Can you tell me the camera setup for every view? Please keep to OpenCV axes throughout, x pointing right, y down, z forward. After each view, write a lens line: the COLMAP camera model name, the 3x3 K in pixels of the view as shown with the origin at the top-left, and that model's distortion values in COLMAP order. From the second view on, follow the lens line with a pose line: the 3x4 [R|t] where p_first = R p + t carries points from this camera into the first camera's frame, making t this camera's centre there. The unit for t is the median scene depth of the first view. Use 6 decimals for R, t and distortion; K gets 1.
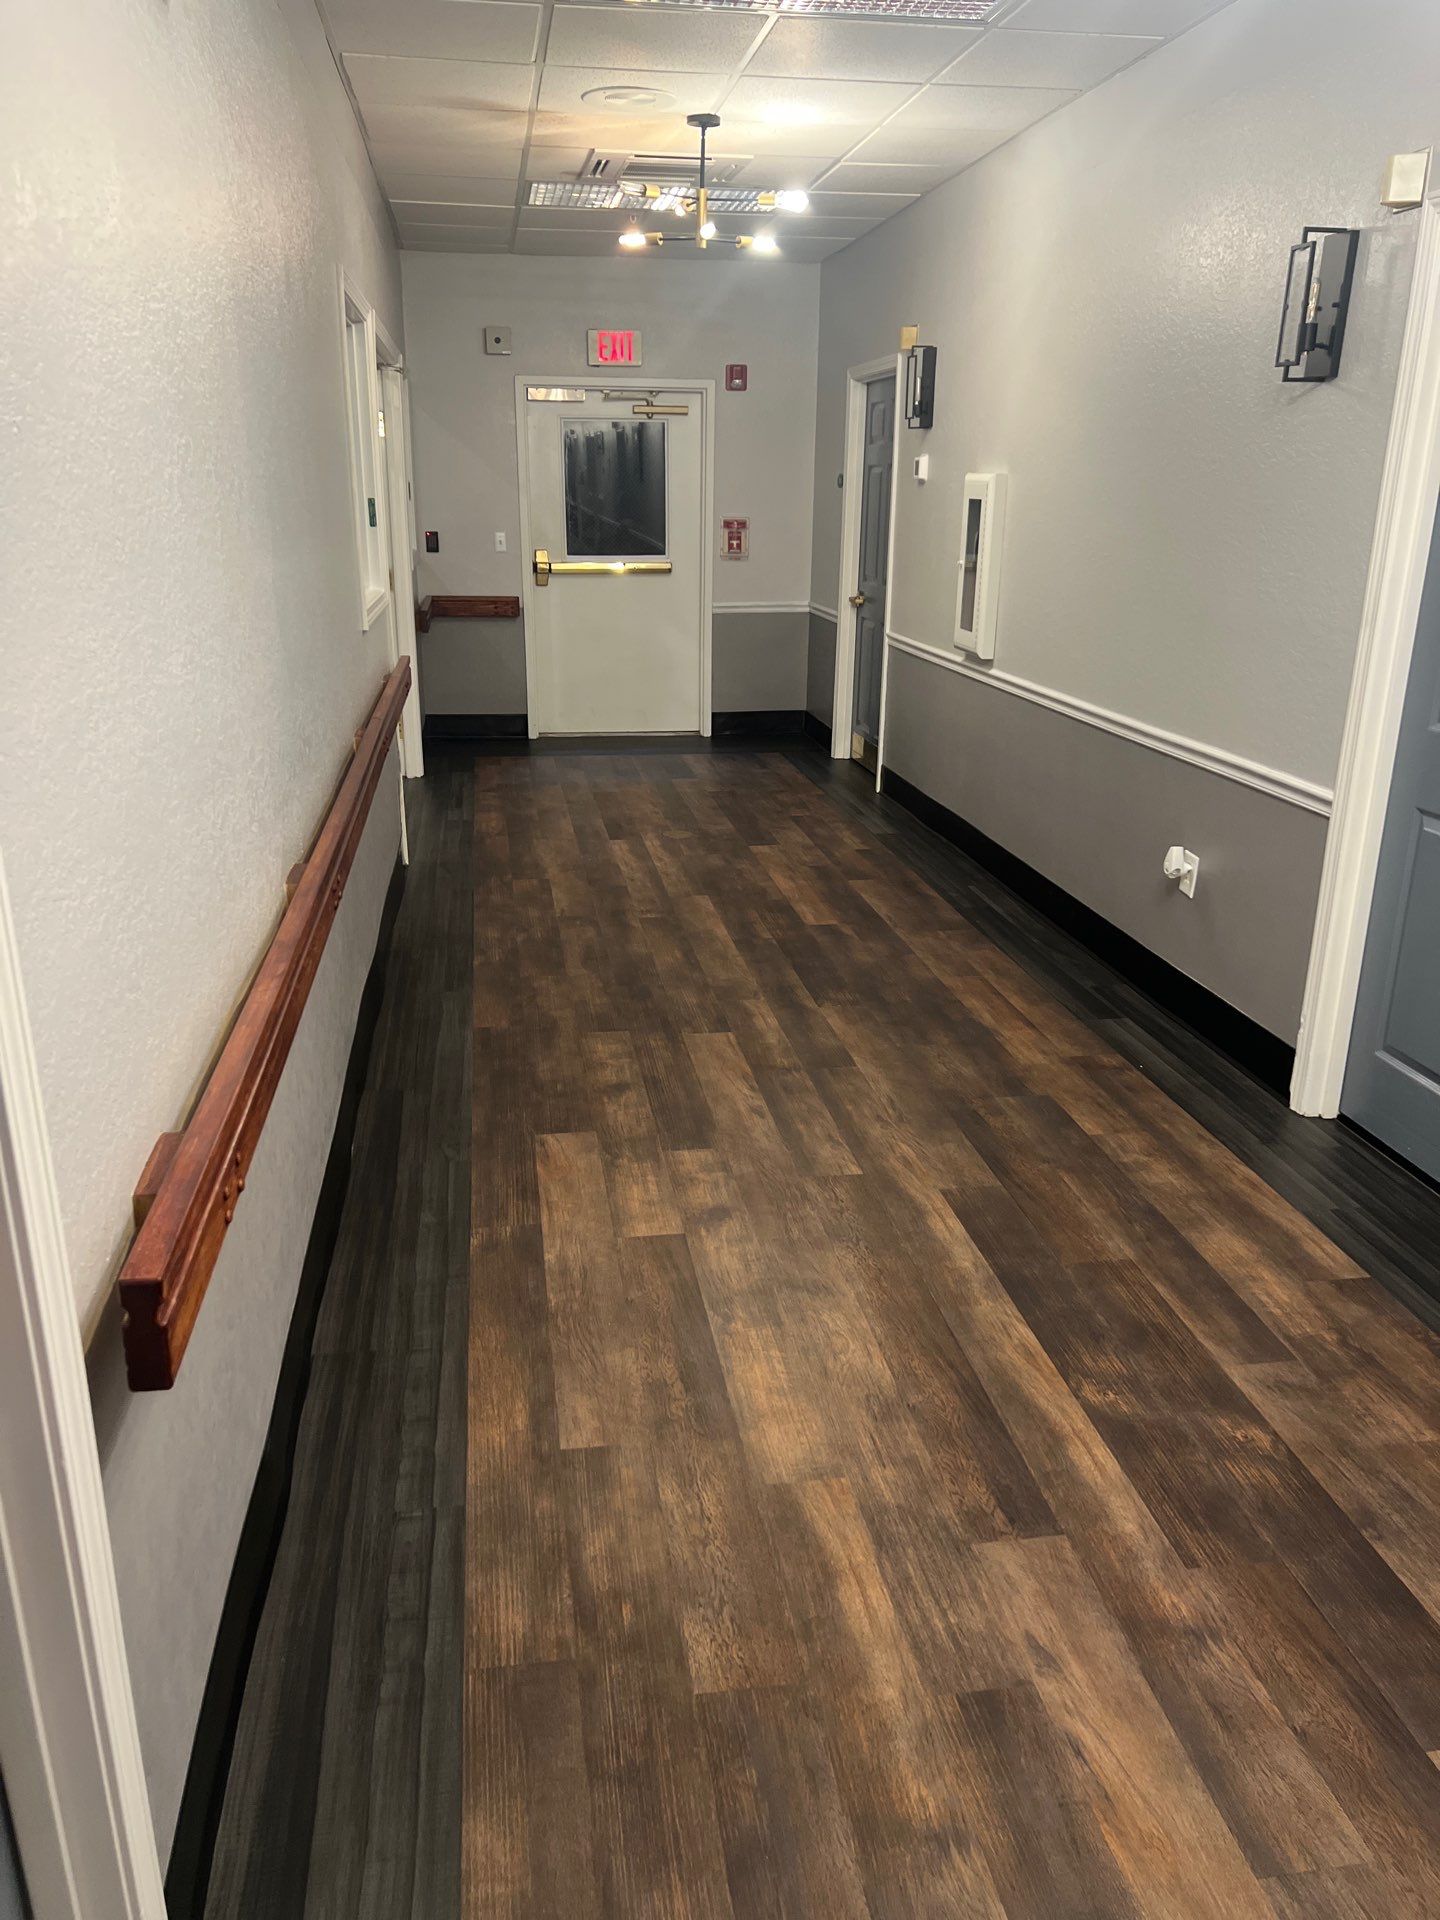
lens RADIAL K [[1429.2, 0, 735.6], [0, 1429.2, 961.7], [0, 0, 1]] dist [0.035099, -0.011495]
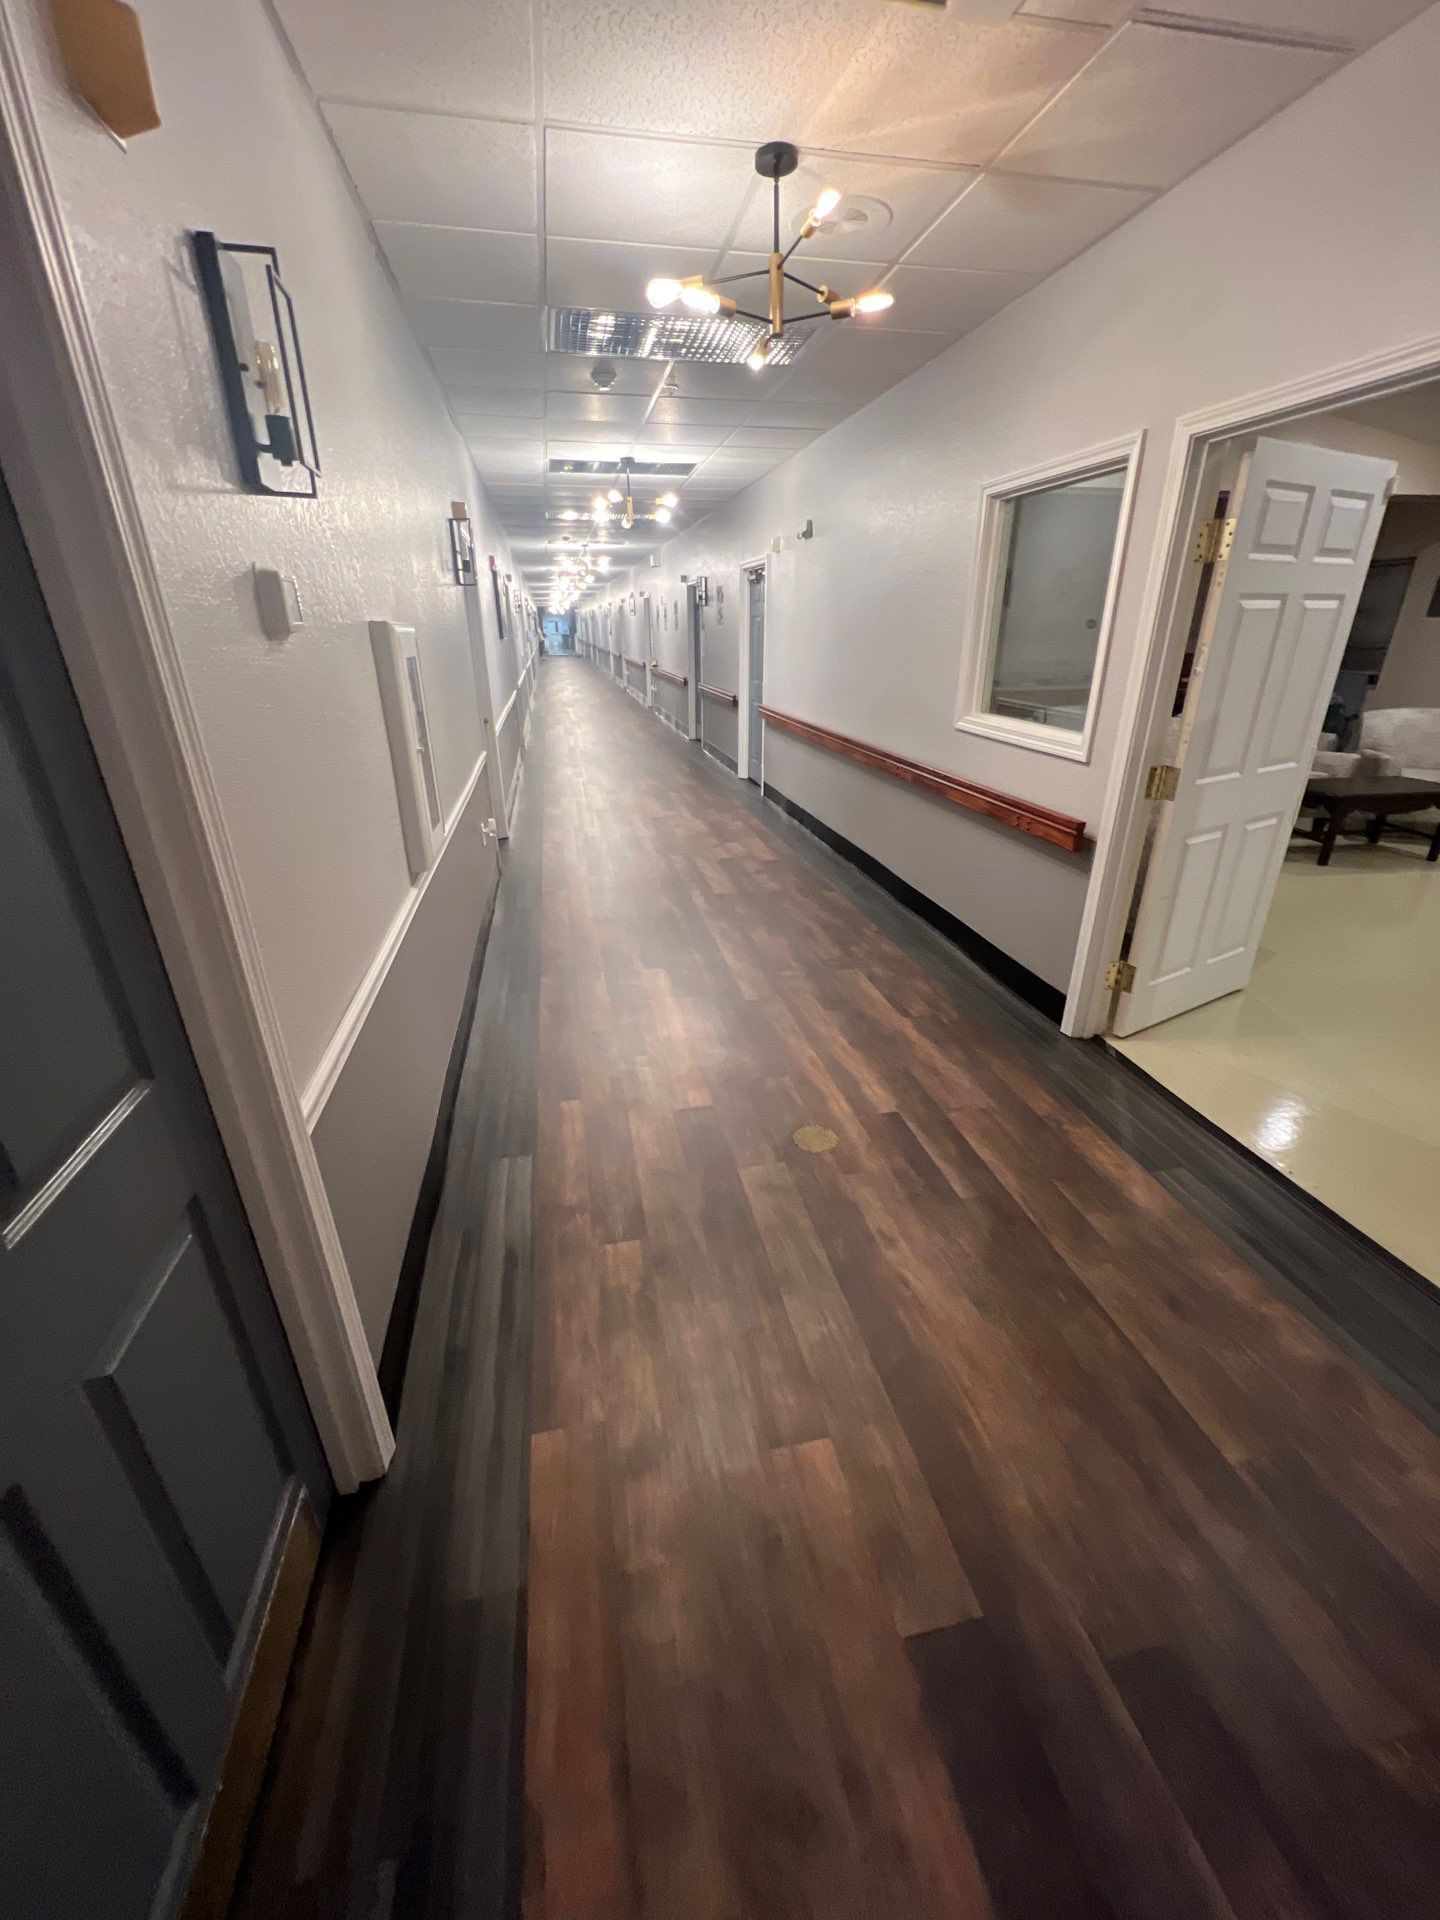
lens RADIAL K [[760.9, 0, 720.0], [0, 760.9, 960.0], [0, 0, 1]] dist [0.000089, 0.000004]
pose [[-0.999385, 0.016001, -0.031195, 0.026303], [-0.009027, 0.742334, 0.669969, -0.624498], [0.033878, 0.669839, -0.741734, 1.878172]]
